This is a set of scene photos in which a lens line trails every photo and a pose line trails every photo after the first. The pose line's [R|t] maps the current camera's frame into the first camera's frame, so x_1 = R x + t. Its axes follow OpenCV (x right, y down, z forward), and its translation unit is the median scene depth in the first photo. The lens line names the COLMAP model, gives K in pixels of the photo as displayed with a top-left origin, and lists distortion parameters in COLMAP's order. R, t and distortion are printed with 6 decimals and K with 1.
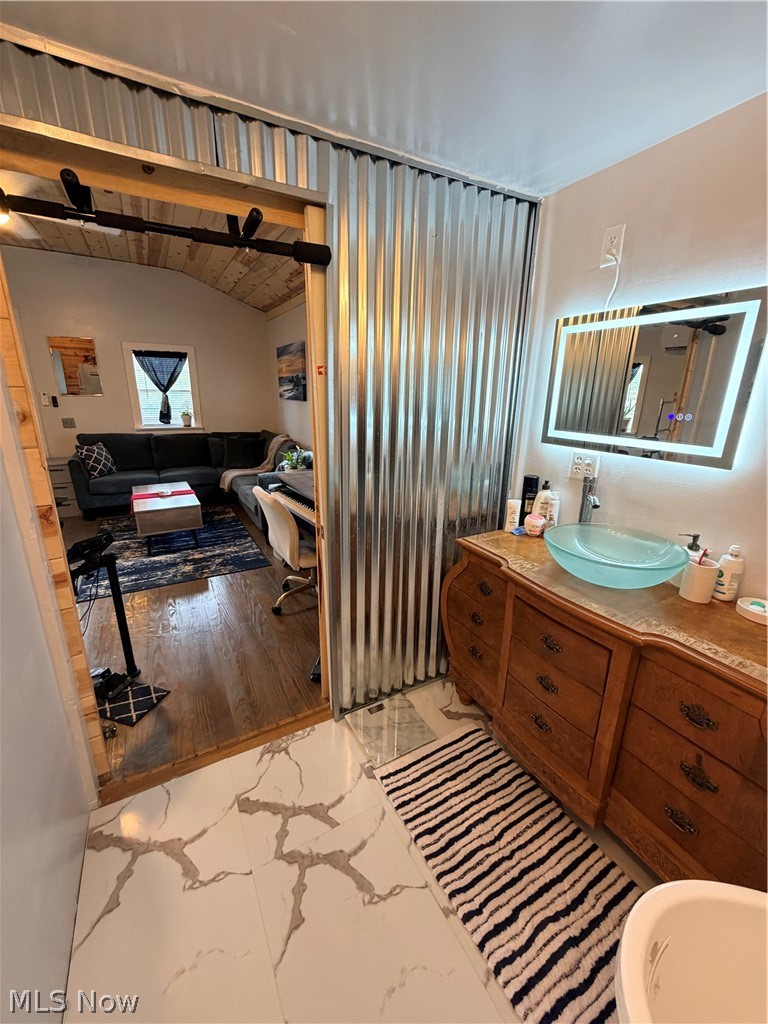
lens RADIAL K [[407.7, 0, 384.0], [0, 407.7, 512.0], [0, 0, 1]] dist [-0.000743, -0.000015]
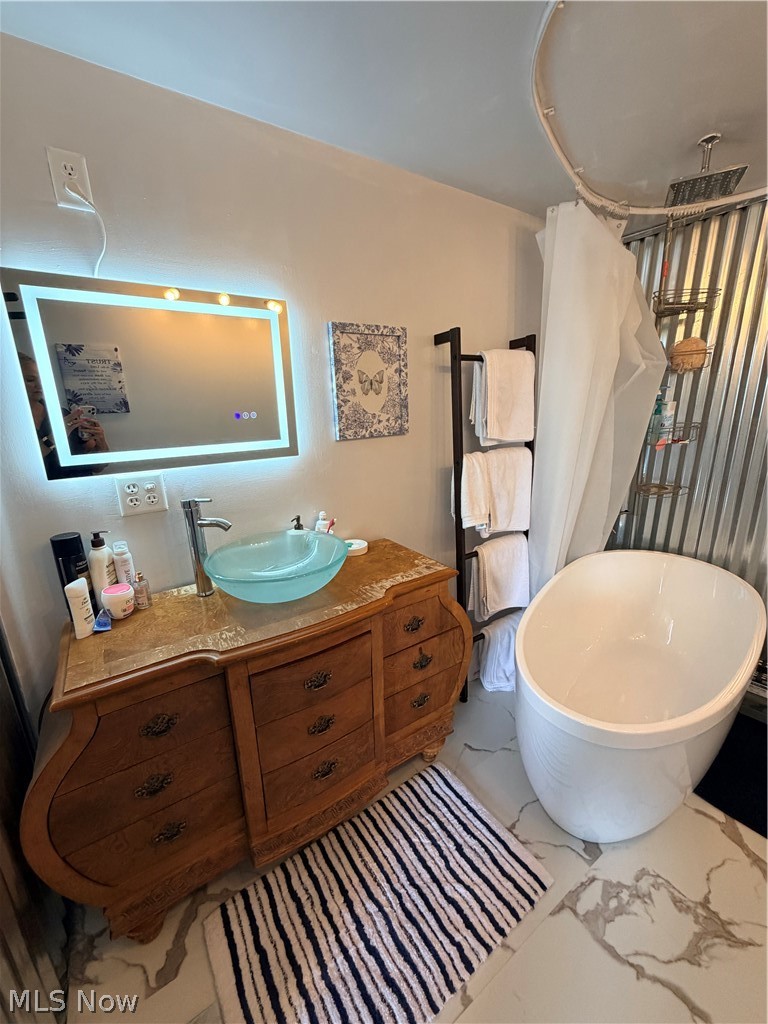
lens RADIAL K [[407.7, 0, 384.0], [0, 407.7, 512.0], [0, 0, 1]] dist [-0.000743, -0.000015]
pose [[-0.086189, -0.273737, 0.957935, -0.276015], [0.309605, 0.906547, 0.286909, -0.170714], [-0.946951, 0.321310, 0.006616, 0.636449]]
